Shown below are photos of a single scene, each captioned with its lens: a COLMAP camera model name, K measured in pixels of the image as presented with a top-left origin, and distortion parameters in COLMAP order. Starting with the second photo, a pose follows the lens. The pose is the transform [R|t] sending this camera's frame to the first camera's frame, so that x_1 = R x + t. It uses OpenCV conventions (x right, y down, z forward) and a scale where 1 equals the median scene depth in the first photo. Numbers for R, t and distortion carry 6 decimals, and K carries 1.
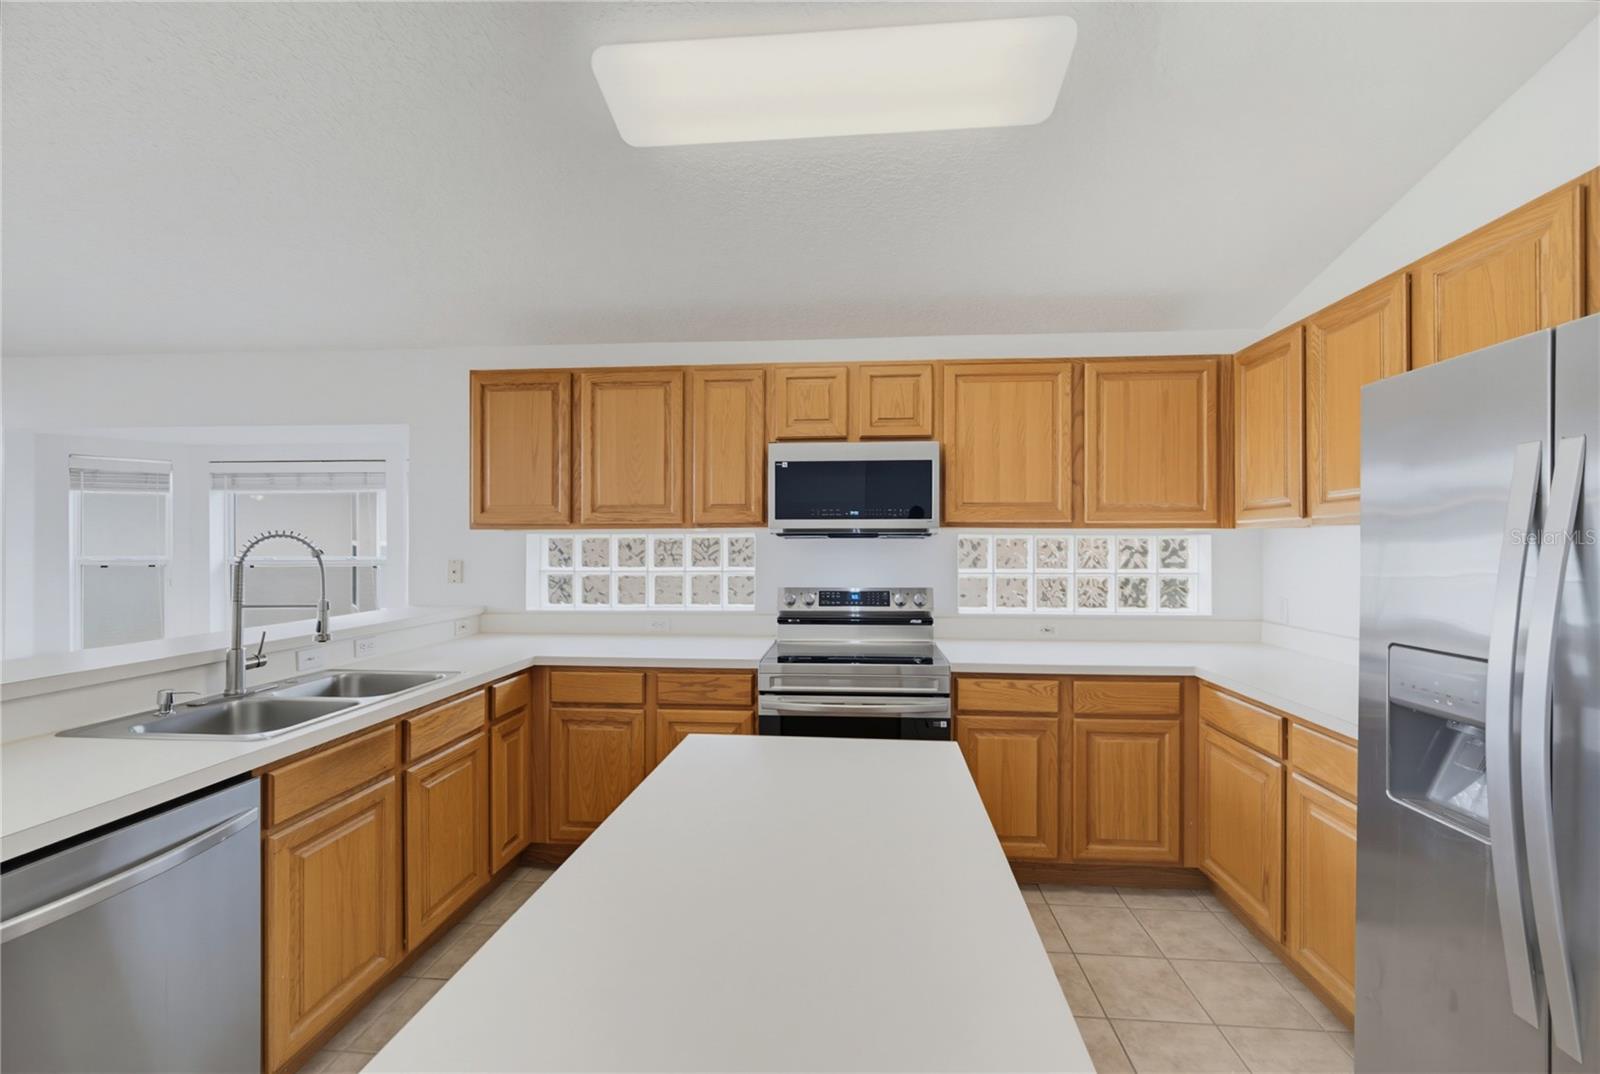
lens RADIAL K [[640.6, 0, 809.6], [0, 640.6, 545.9], [0, 0, 1]] dist [-0.001482, -0.000069]
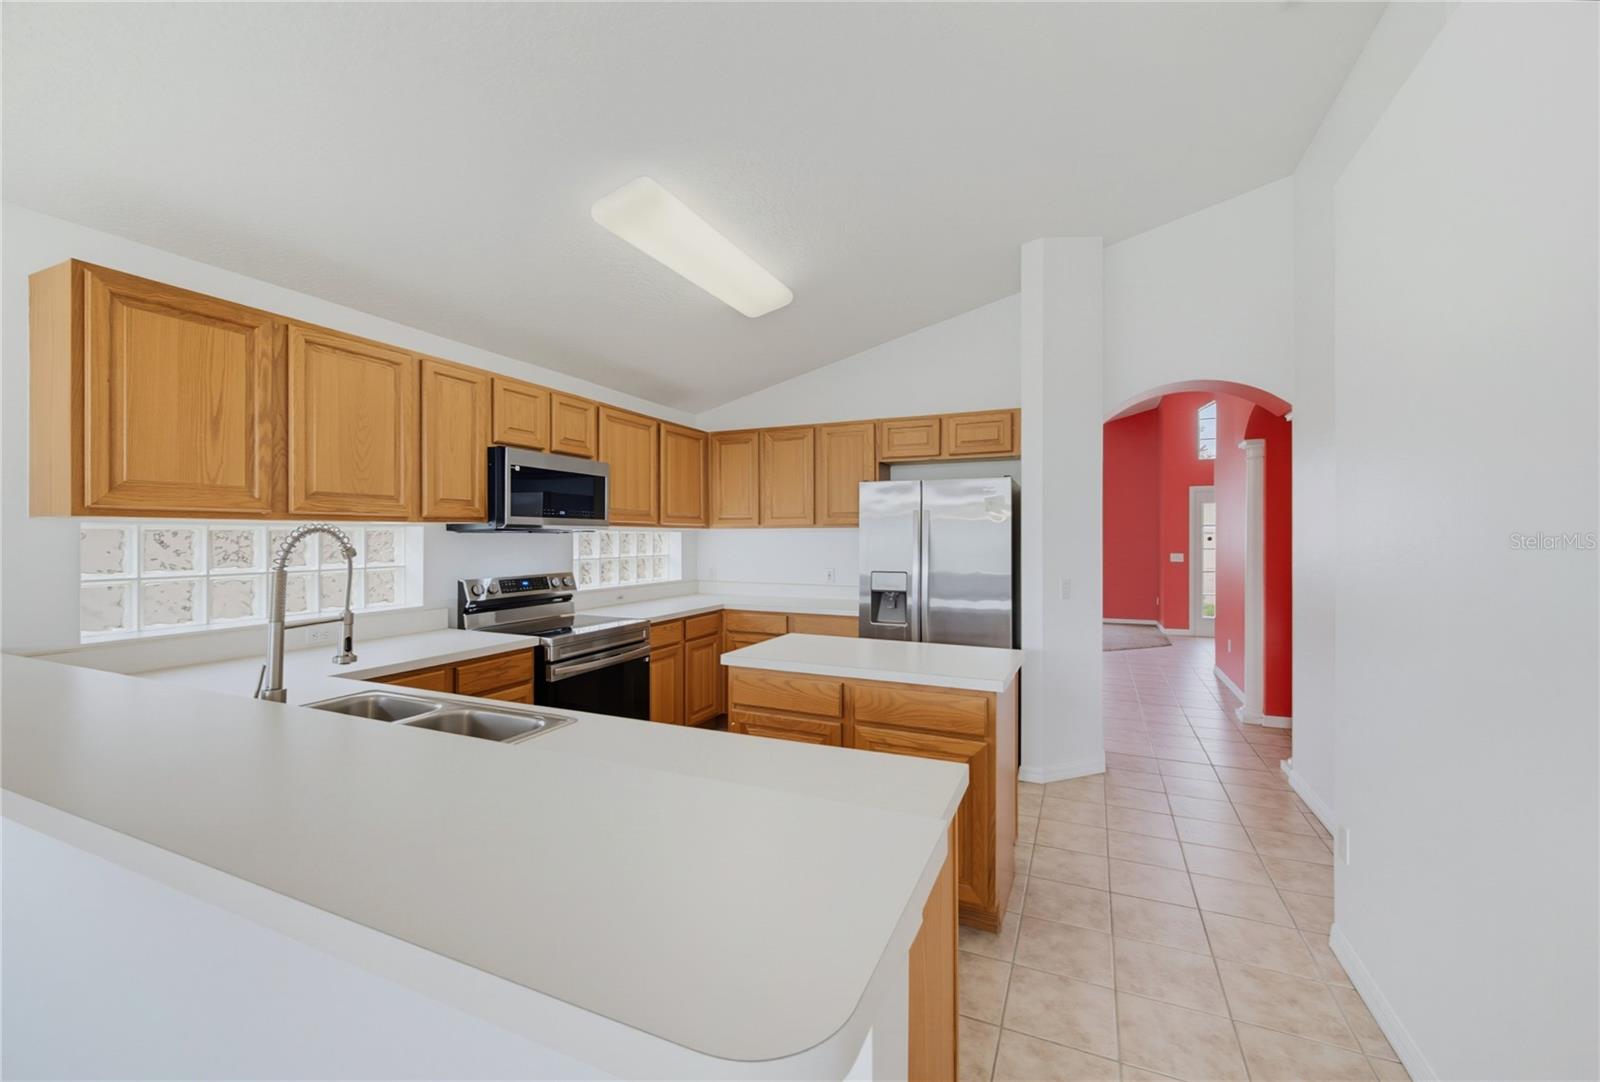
lens RADIAL K [[648.1, 0, 800.5], [0, 648.1, 534.3], [0, 0, 1]] dist [-0.000767, -0.000256]
pose [[0.340192, 0.002755, 0.940352, -0.913583], [0.002812, 0.999988, -0.003947, -0.003610], [-0.940352, 0.003987, 0.340180, 0.133218]]
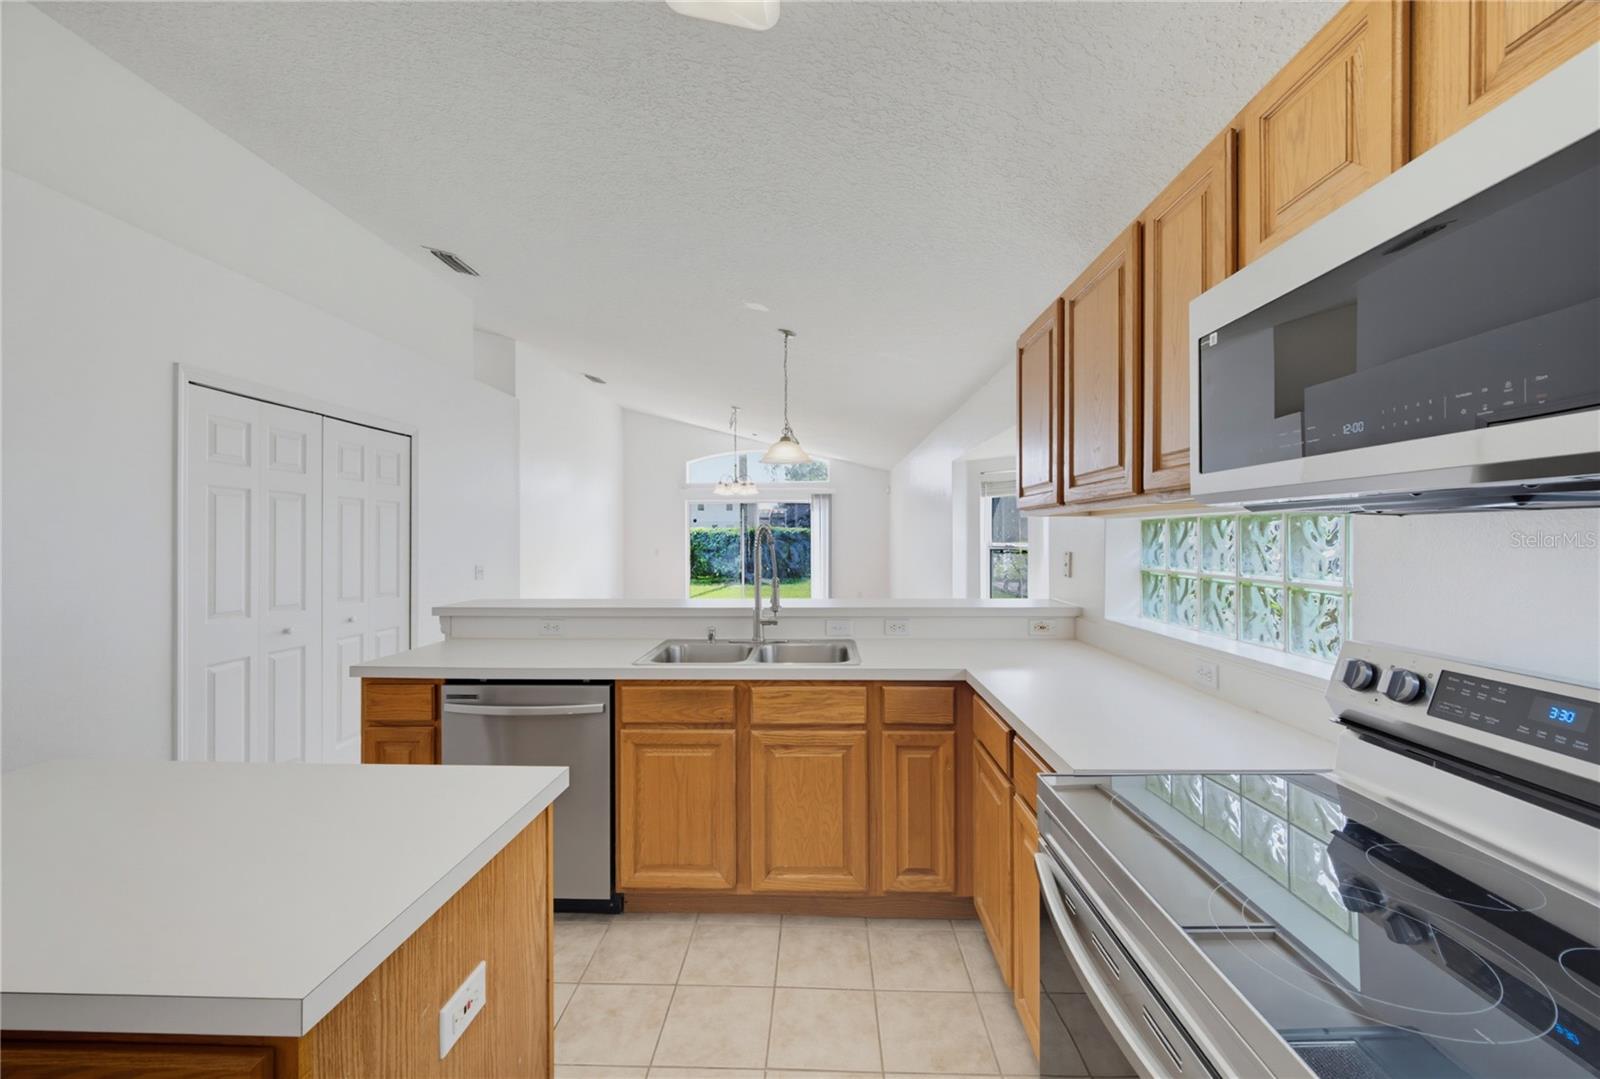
lens RADIAL K [[641.8, 0, 810.8], [0, 641.8, 535.9], [0, 0, 1]] dist [-0.000080, 0.000014]
pose [[0.054006, -0.000058, -0.998541, 0.349572], [0.003395, 0.999994, 0.000126, -0.000010], [0.998535, -0.003397, 0.054006, 0.690611]]
